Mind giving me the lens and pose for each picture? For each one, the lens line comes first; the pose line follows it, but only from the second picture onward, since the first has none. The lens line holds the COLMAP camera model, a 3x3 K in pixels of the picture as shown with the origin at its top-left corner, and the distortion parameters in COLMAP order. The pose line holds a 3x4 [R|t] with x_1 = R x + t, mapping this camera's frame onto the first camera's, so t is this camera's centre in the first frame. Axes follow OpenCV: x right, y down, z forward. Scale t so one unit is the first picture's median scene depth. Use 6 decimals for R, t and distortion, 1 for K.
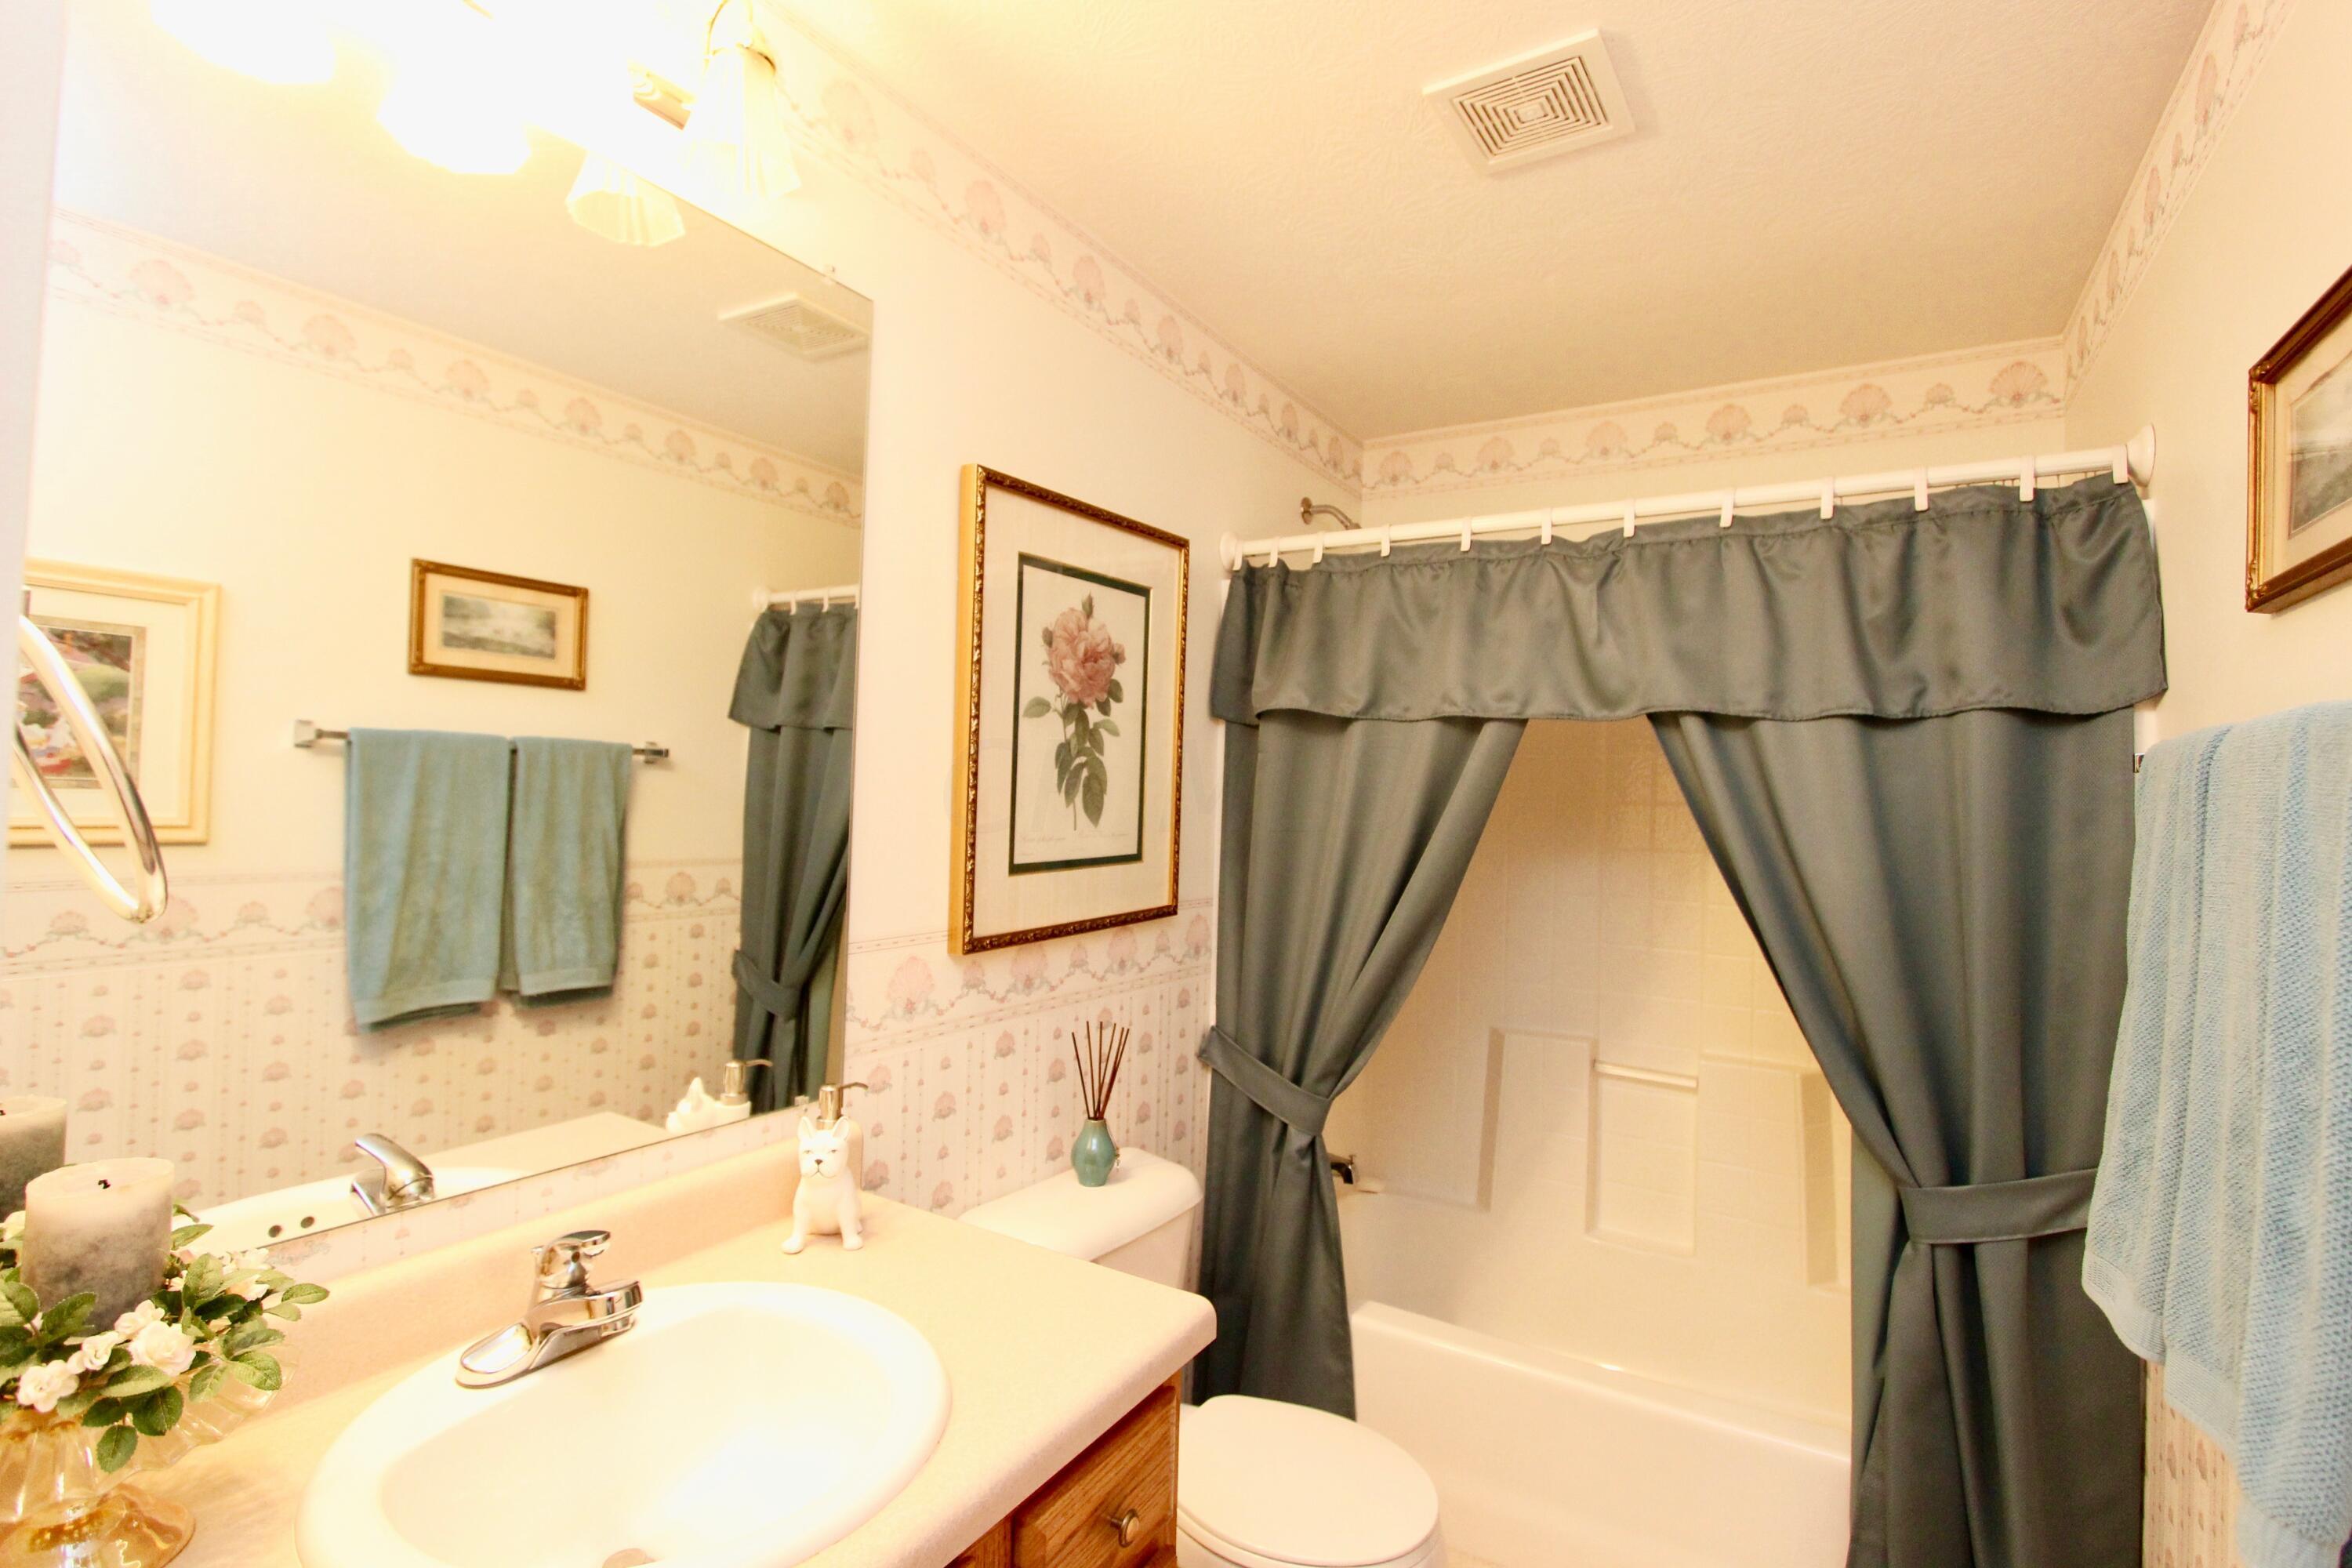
lens RADIAL K [[1054.8, 0, 1176.0], [0, 1054.8, 784.0], [0, 0, 1]] dist [-0.018901, 0.001182]
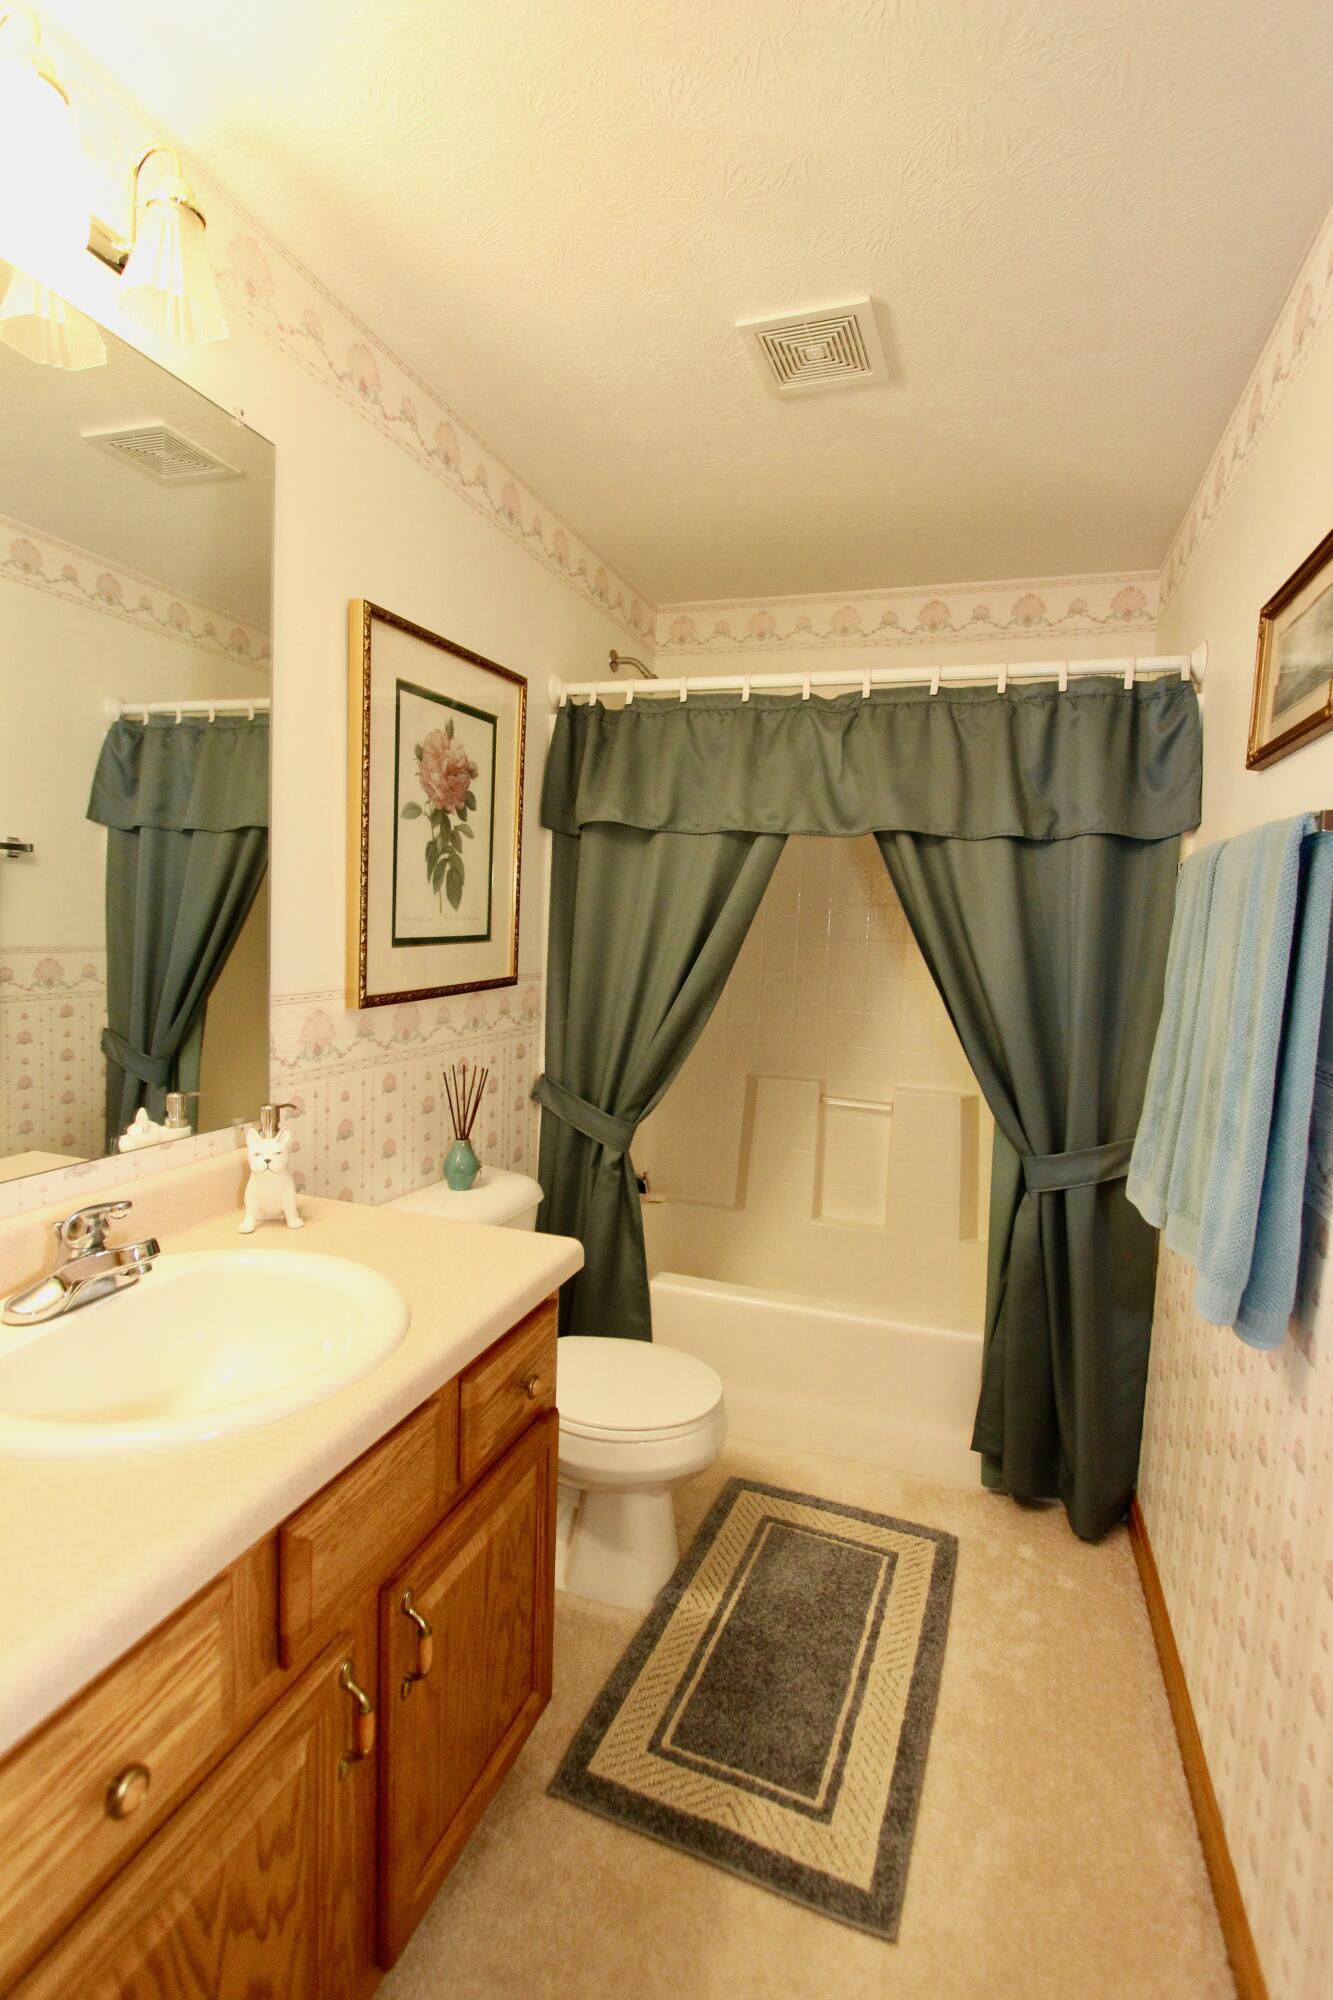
lens RADIAL K [[892.5, 0, 666.5], [0, 892.5, 1000.0], [0, 0, 1]] dist [-0.014323, 0.000673]
pose [[0.975485, -0.009013, 0.219880, -0.070183], [-0.015076, 0.994077, 0.107629, 0.028981], [-0.219548, -0.108305, 0.969571, -0.085823]]
